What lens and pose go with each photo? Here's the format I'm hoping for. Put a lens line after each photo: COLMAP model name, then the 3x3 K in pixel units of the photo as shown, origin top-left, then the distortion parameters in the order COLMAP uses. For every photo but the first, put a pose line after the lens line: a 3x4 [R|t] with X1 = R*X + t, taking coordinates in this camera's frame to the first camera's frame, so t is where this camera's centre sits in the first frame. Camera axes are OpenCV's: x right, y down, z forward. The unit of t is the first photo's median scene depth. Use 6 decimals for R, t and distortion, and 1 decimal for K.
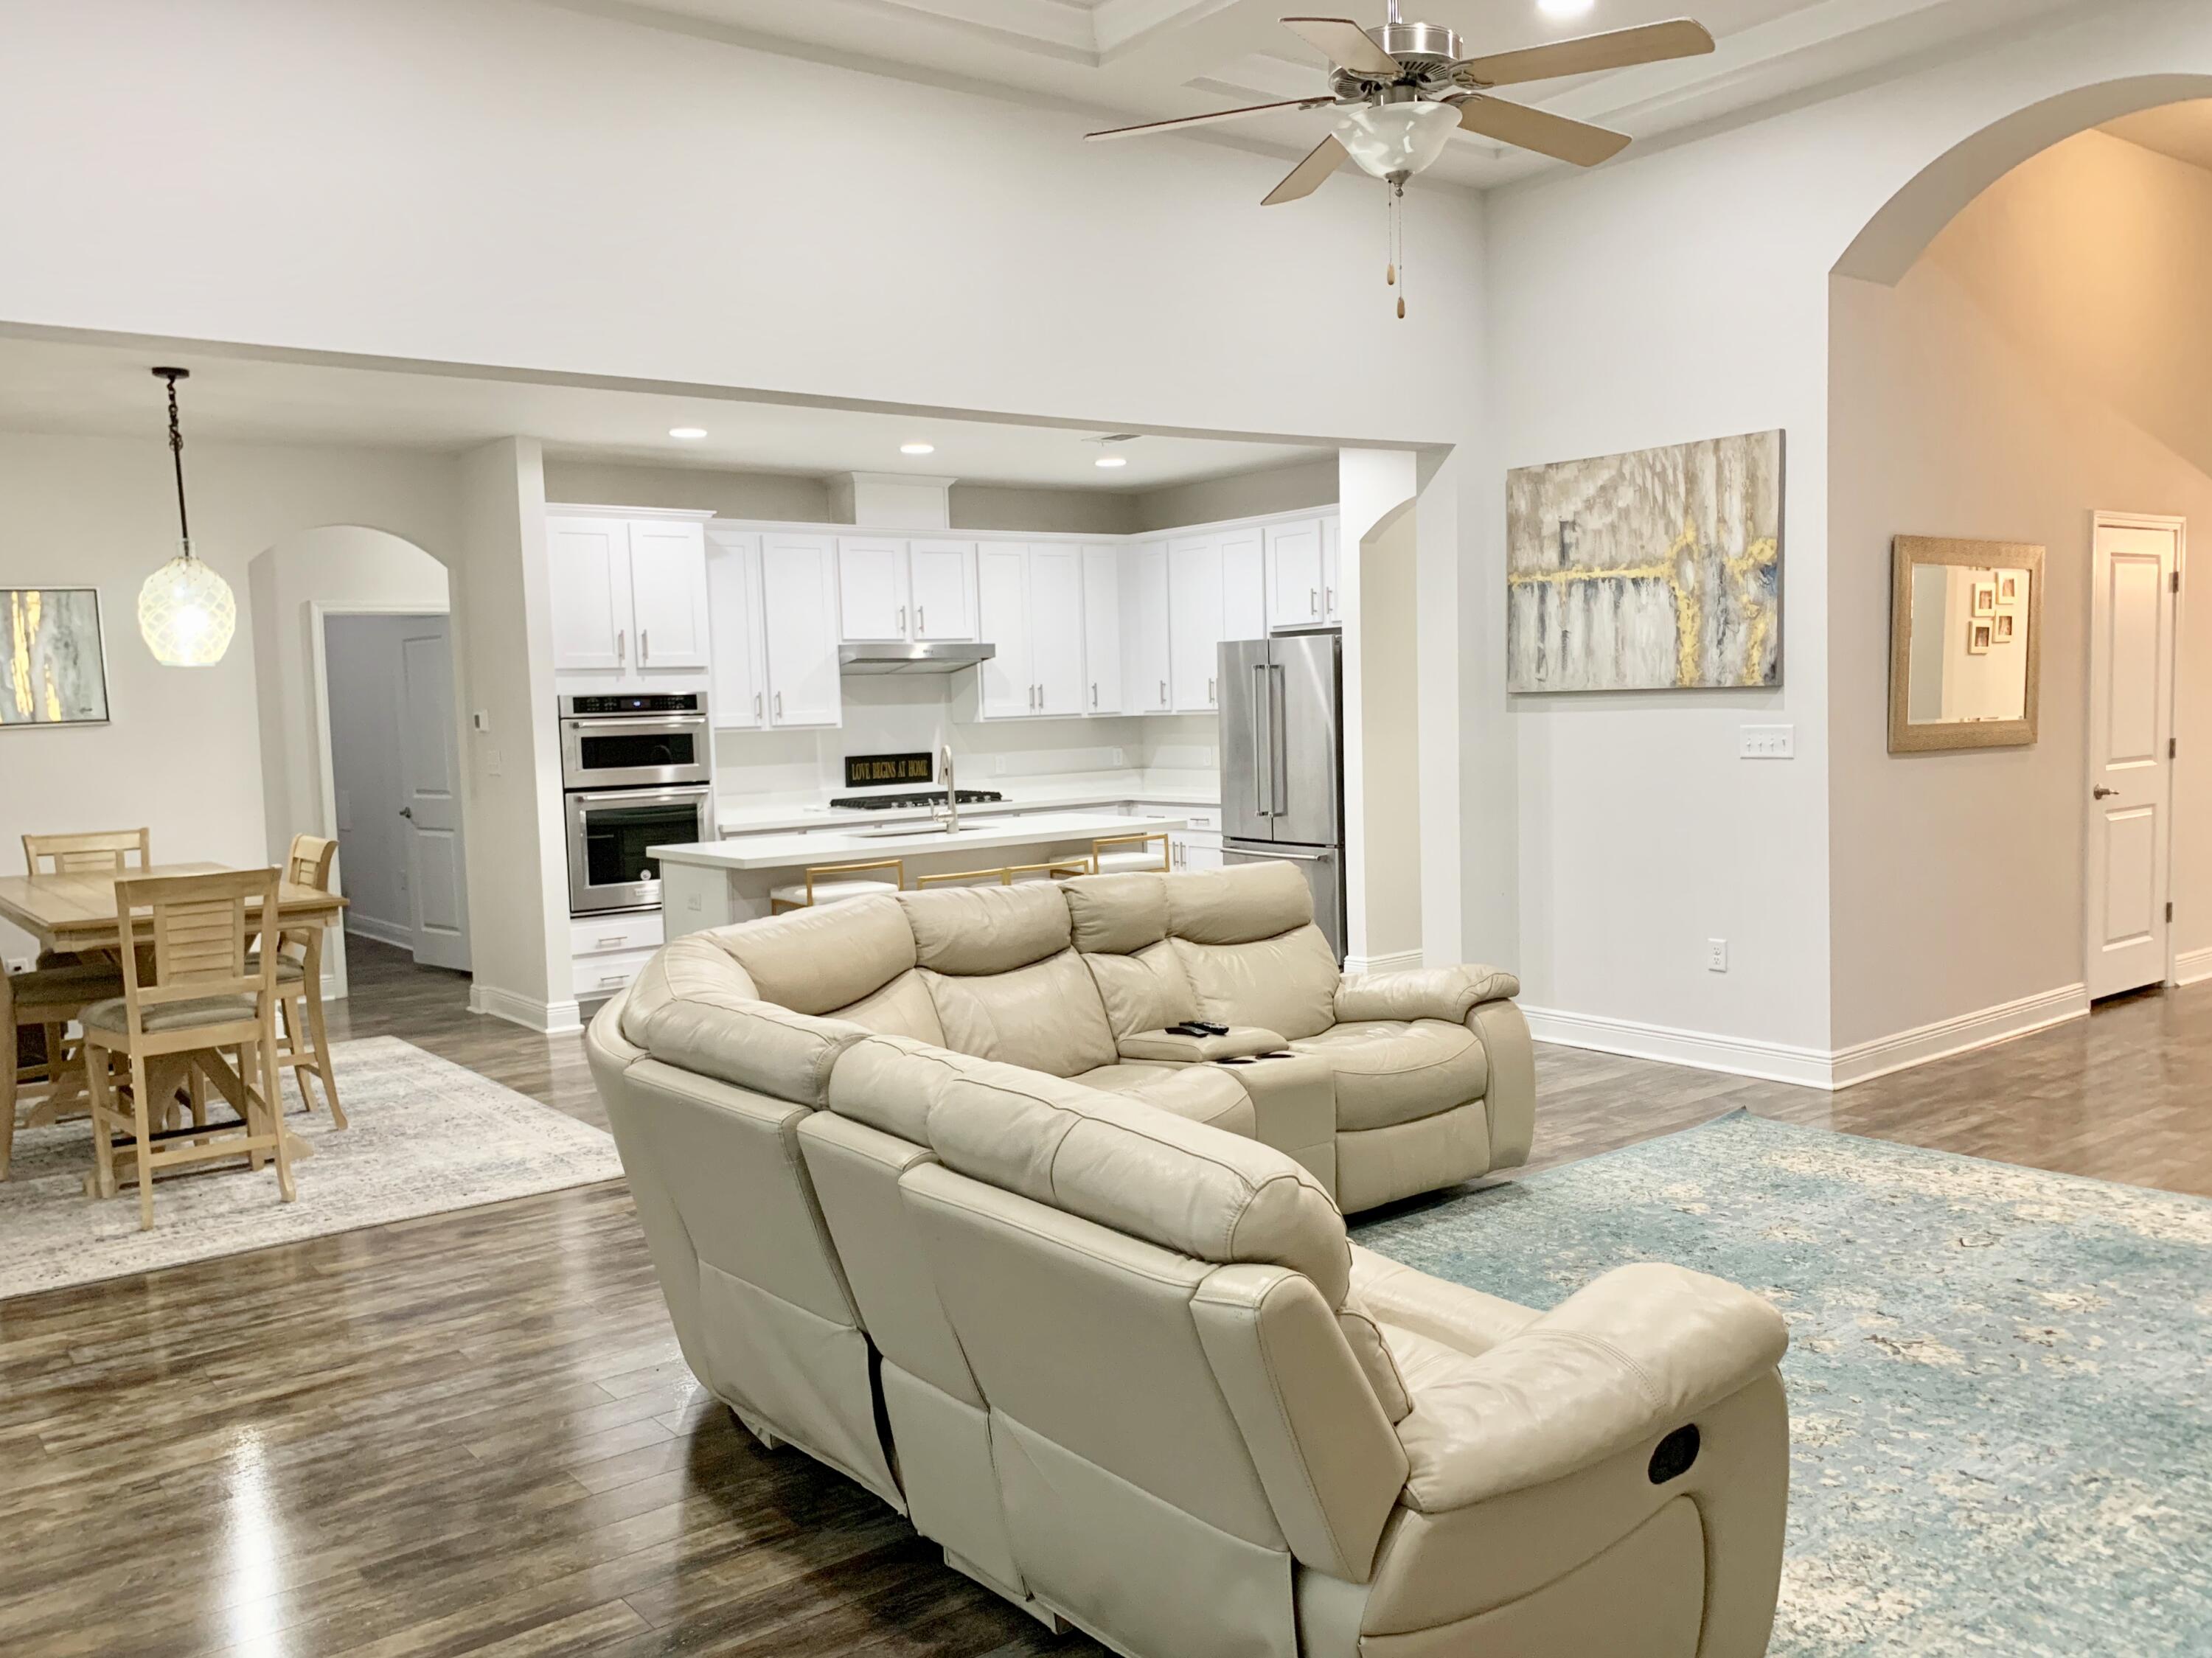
lens RADIAL K [[1766.3, 0, 1106.0], [0, 1766.3, 829.0], [0, 0, 1]] dist [0.010651, -0.000627]
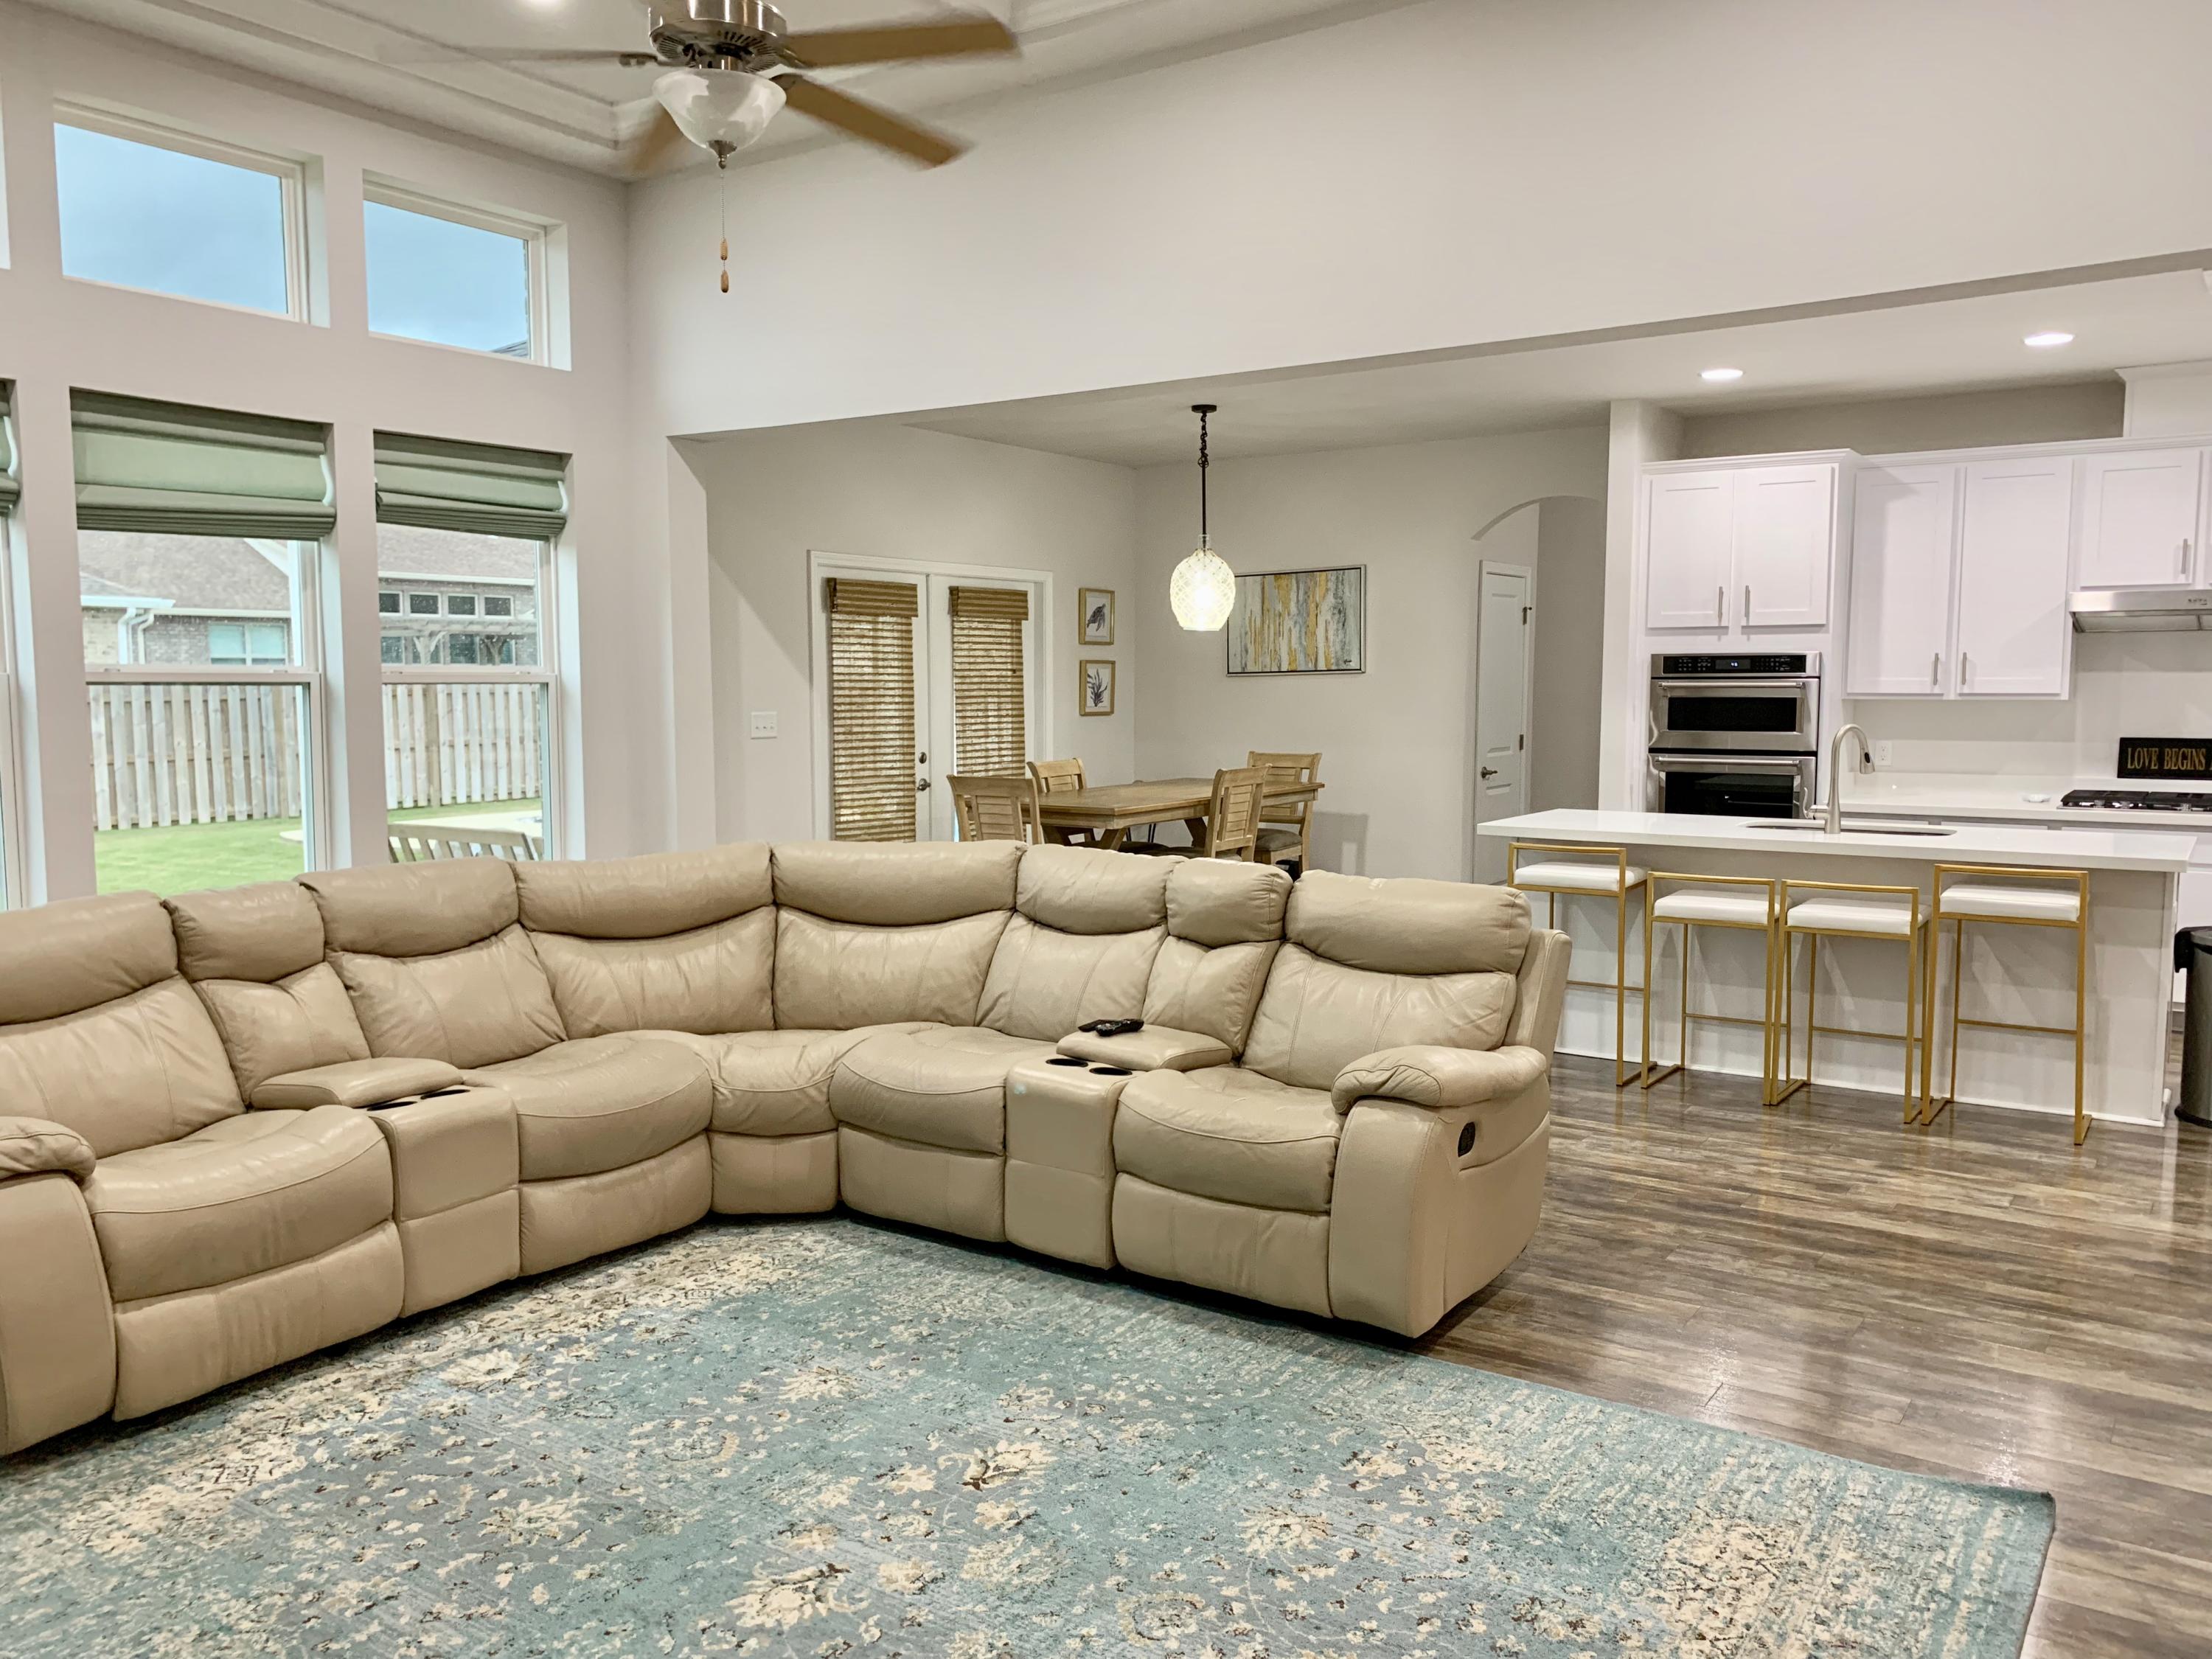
lens RADIAL K [[1696.9, 0, 1106.0], [0, 1696.9, 829.5], [0, 0, 1]] dist [0.008150, 0.001414]
pose [[0.306821, 0.112868, -0.945051, 0.568168], [-0.077537, 0.992607, 0.093374, -0.047712], [0.948604, 0.044628, 0.313304, 0.450378]]
